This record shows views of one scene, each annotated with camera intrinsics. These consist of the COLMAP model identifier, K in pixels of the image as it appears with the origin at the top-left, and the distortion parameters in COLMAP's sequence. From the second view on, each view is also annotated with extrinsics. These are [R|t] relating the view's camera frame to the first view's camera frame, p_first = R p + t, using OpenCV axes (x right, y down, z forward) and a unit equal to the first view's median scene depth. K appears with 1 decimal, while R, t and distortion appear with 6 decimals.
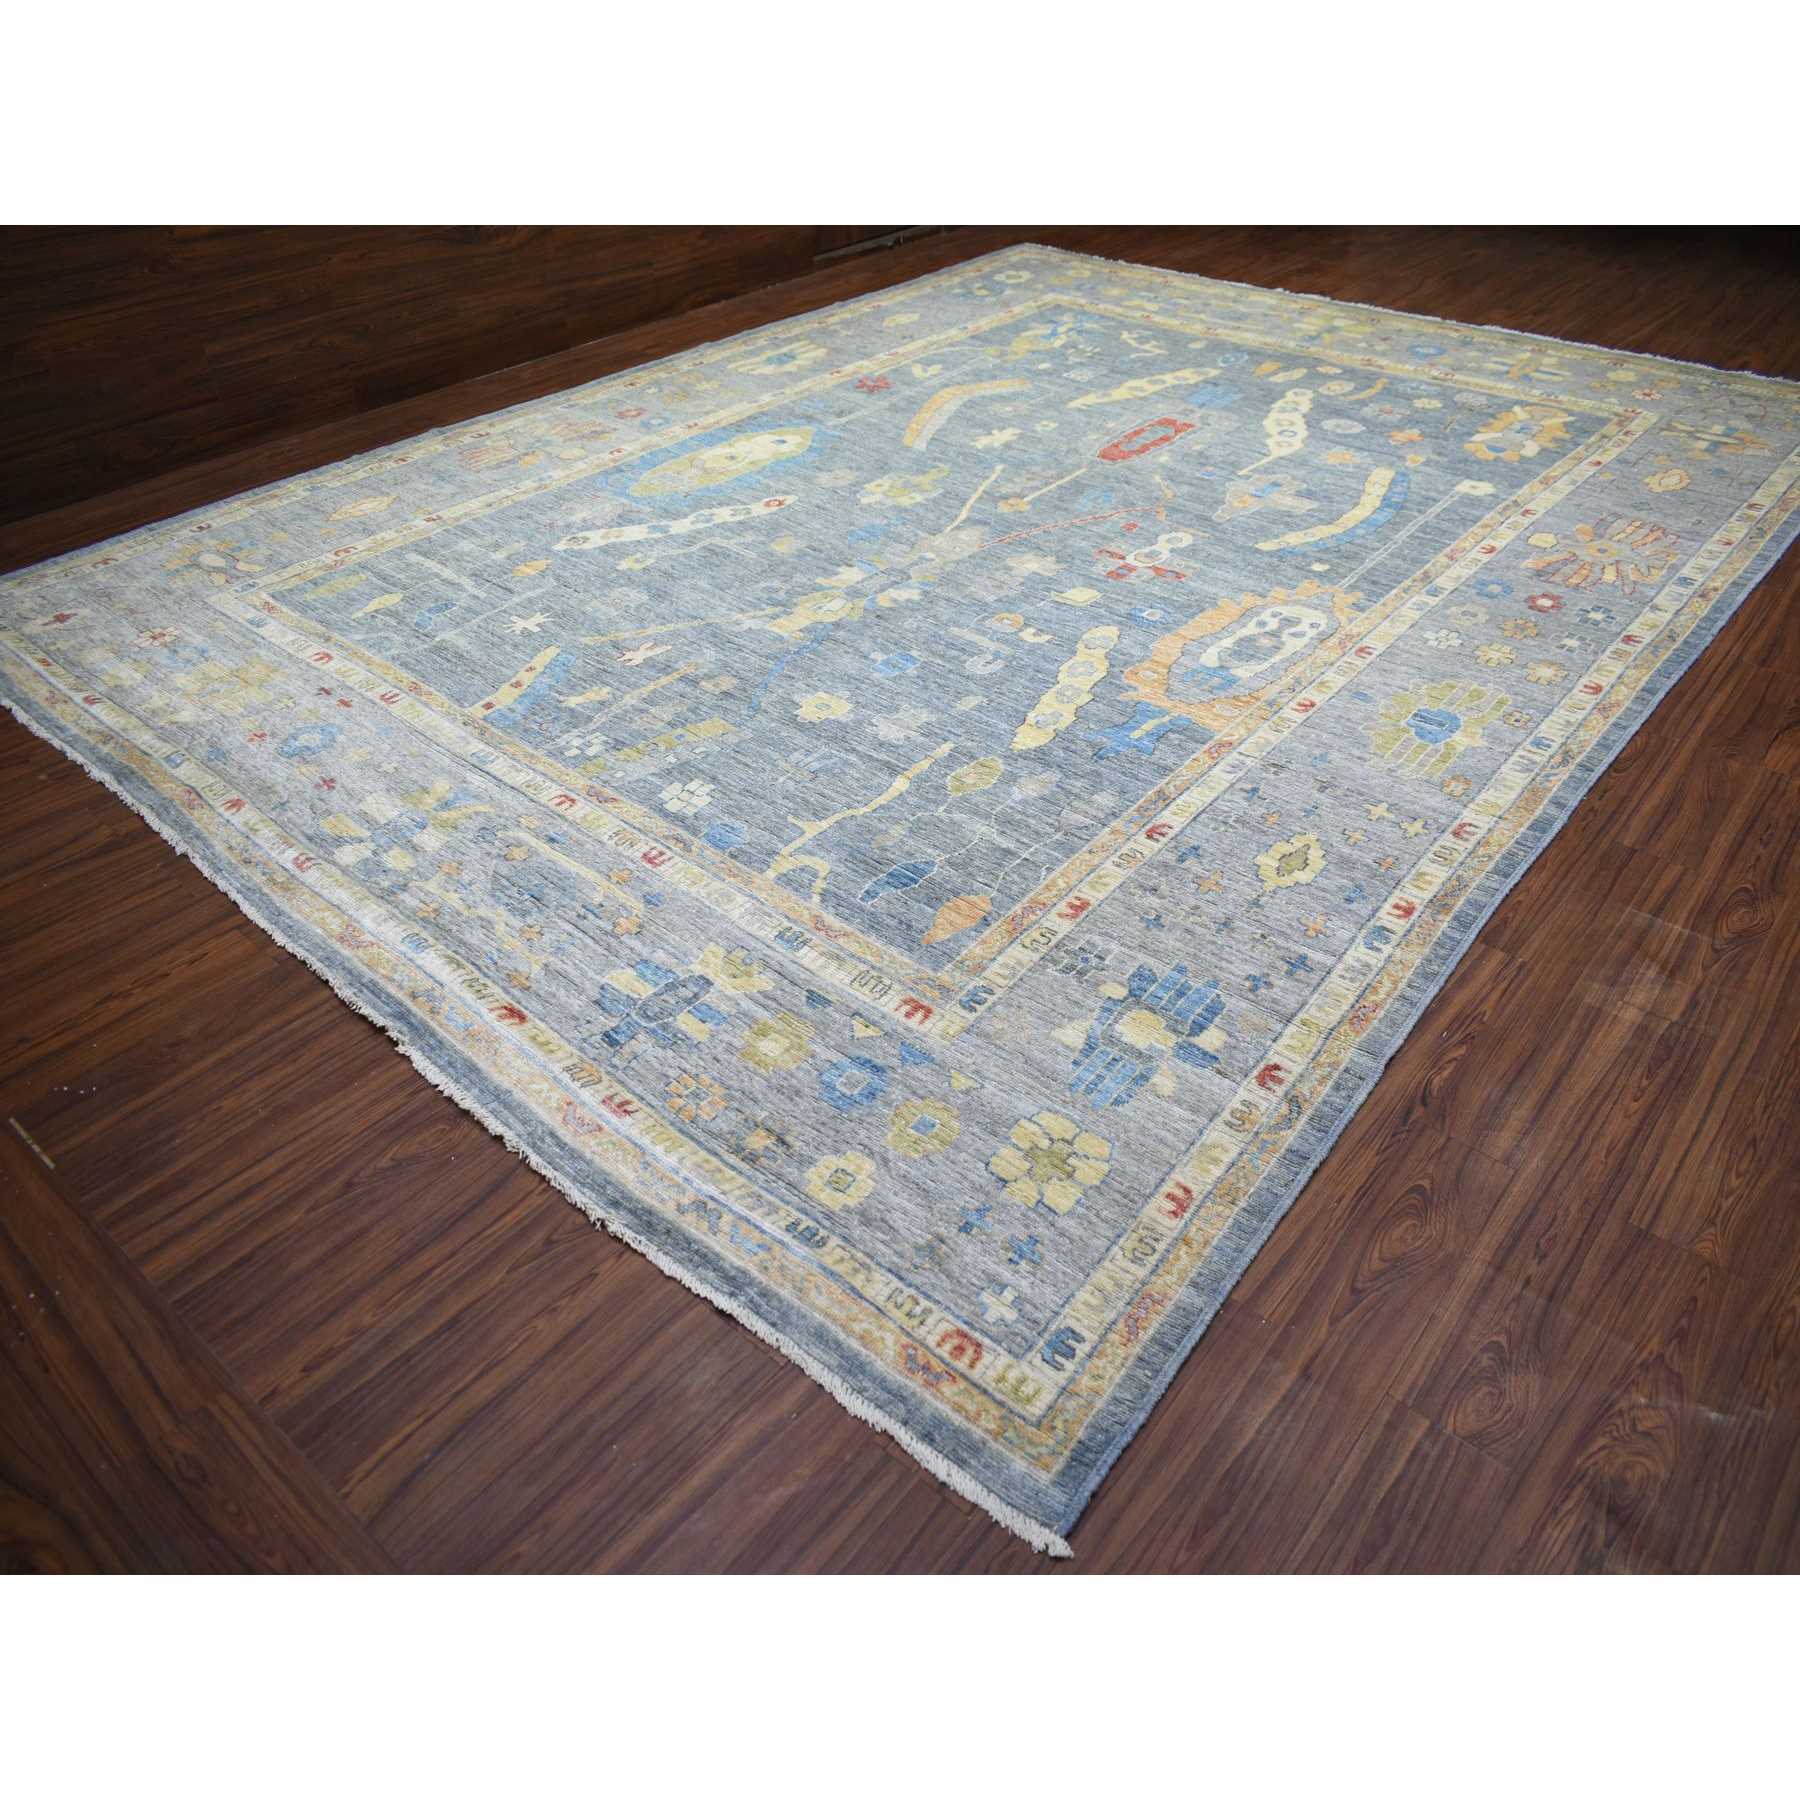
lens RADIAL K [[1310.1, 0, 900.0], [0, 1310.1, 900.0], [0, 0, 1]] dist [-0.021677, 0.010293]
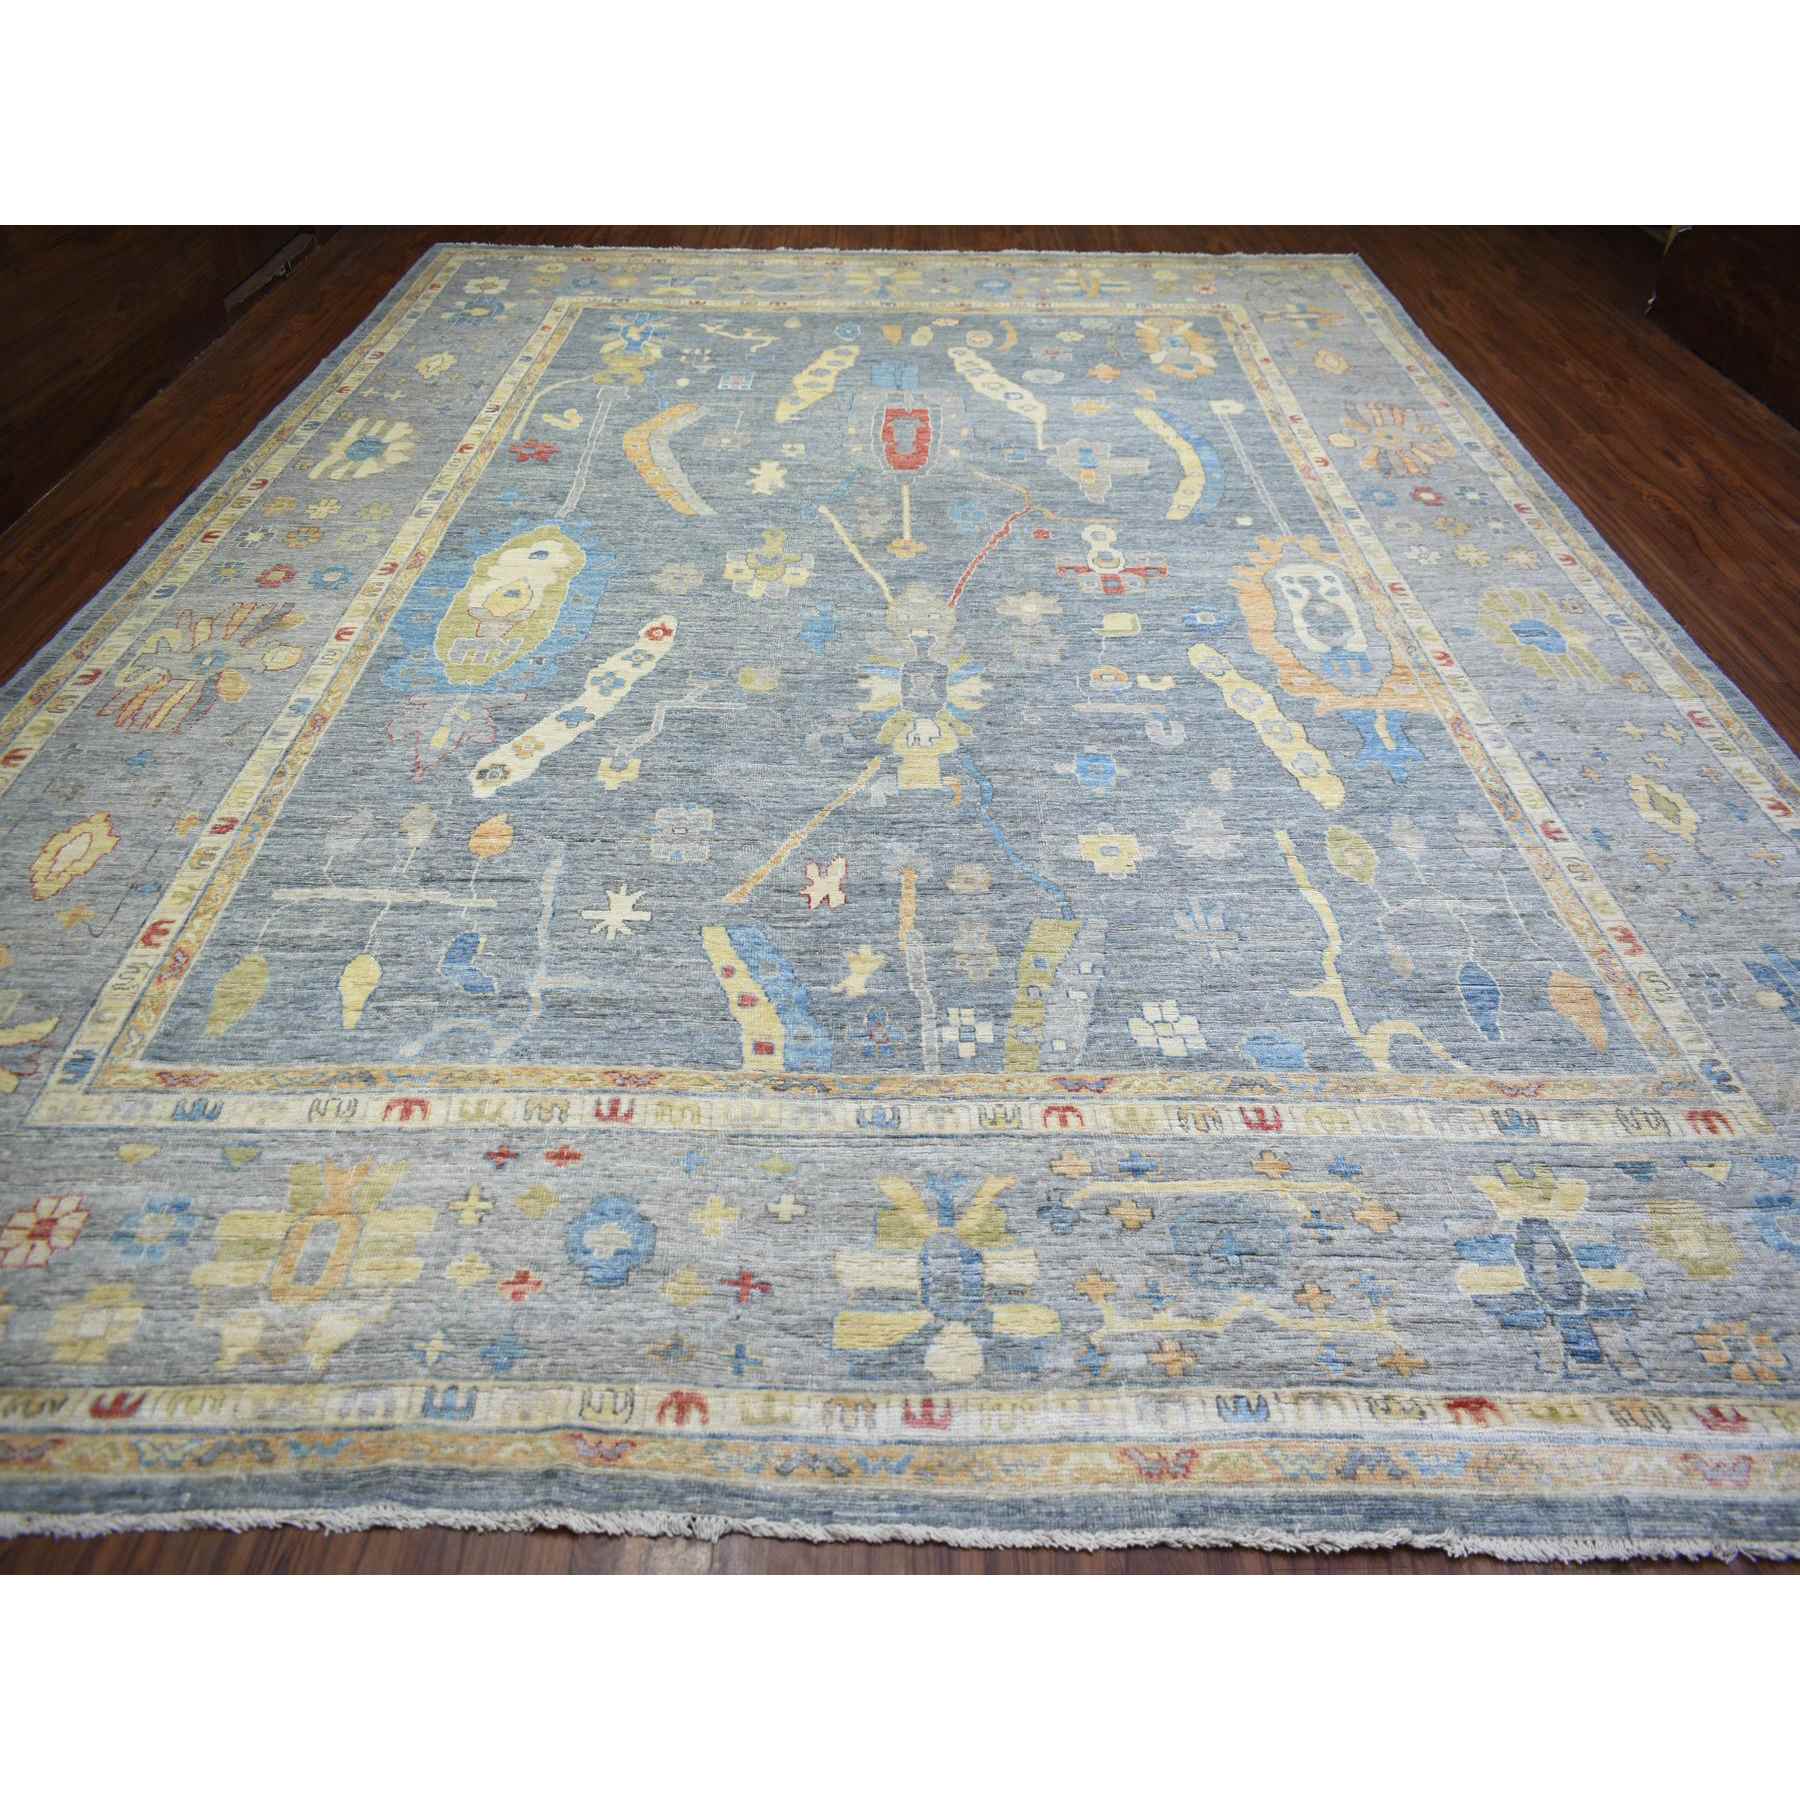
lens RADIAL K [[1310.1, 0, 900.0], [0, 1310.1, 900.0], [0, 0, 1]] dist [-0.021677, 0.010293]
pose [[0.750495, -0.414607, 0.514644, -0.498696], [0.394075, 0.905891, 0.155132, -0.254452], [-0.530530, 0.086383, 0.843253, 0.341661]]
